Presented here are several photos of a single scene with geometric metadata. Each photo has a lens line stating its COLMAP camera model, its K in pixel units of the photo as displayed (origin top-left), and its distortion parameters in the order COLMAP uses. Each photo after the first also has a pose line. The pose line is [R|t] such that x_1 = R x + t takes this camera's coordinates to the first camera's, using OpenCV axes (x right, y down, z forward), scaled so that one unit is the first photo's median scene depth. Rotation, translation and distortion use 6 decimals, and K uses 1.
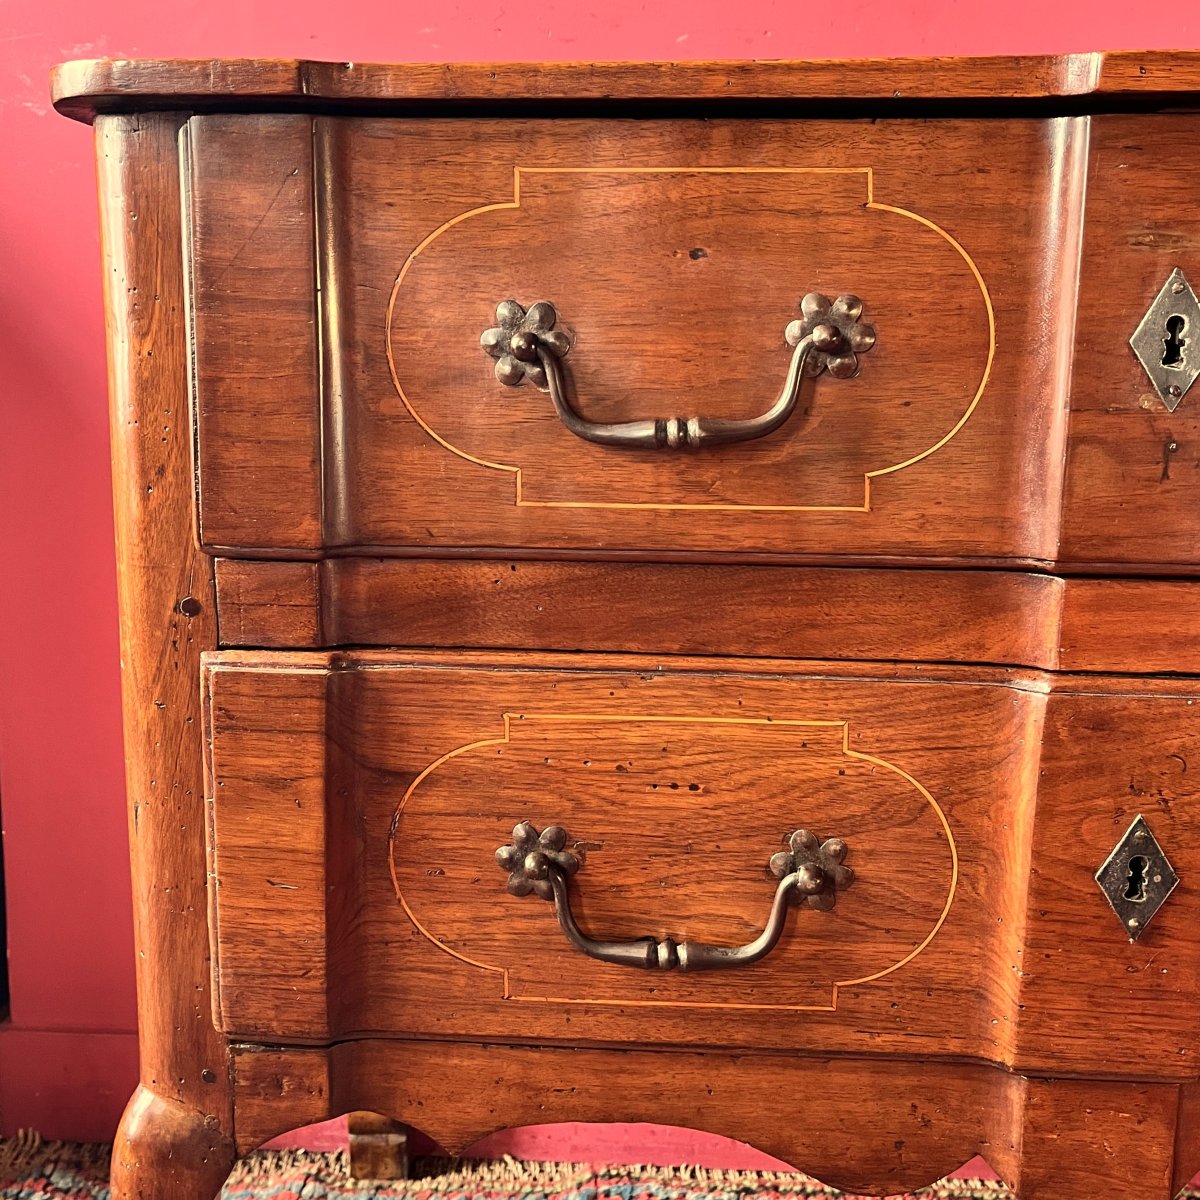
lens RADIAL K [[1328.7, 0, 616.3], [0, 1328.7, 559.1], [0, 0, 1]] dist [0.018806, -0.011840]
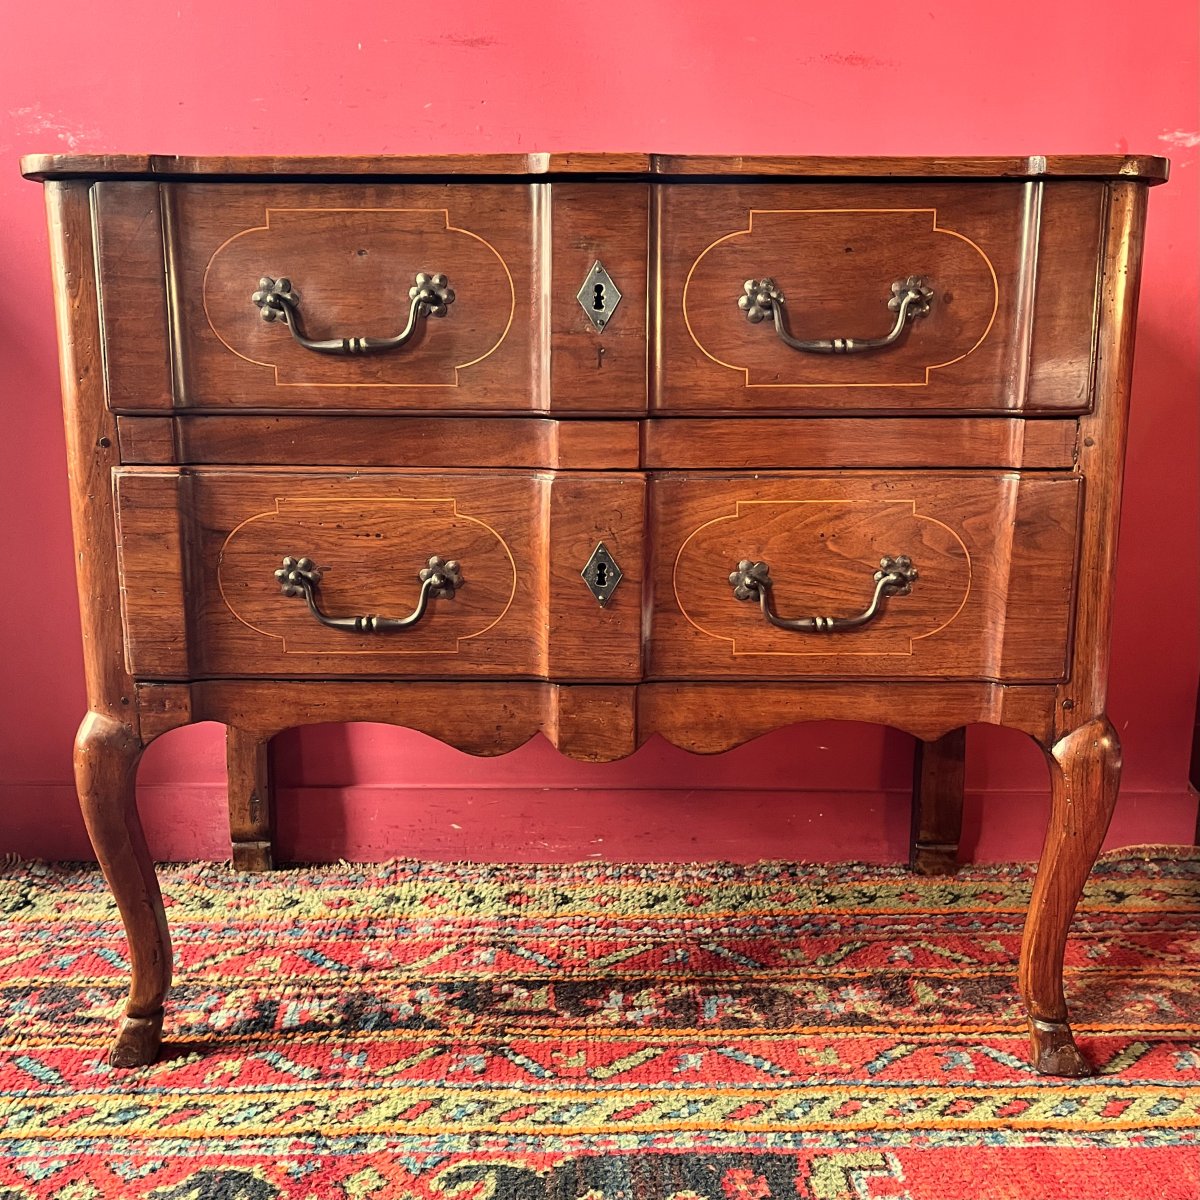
lens RADIAL K [[1313.3, 0, 630.0], [0, 1313.3, 614.6], [0, 0, 1]] dist [0.021590, 0.021770]
pose [[0.998709, -0.014005, 0.048828, 0.330347], [0.011799, 0.998909, 0.045195, 0.205451], [-0.049408, -0.044561, 0.997784, -0.913247]]
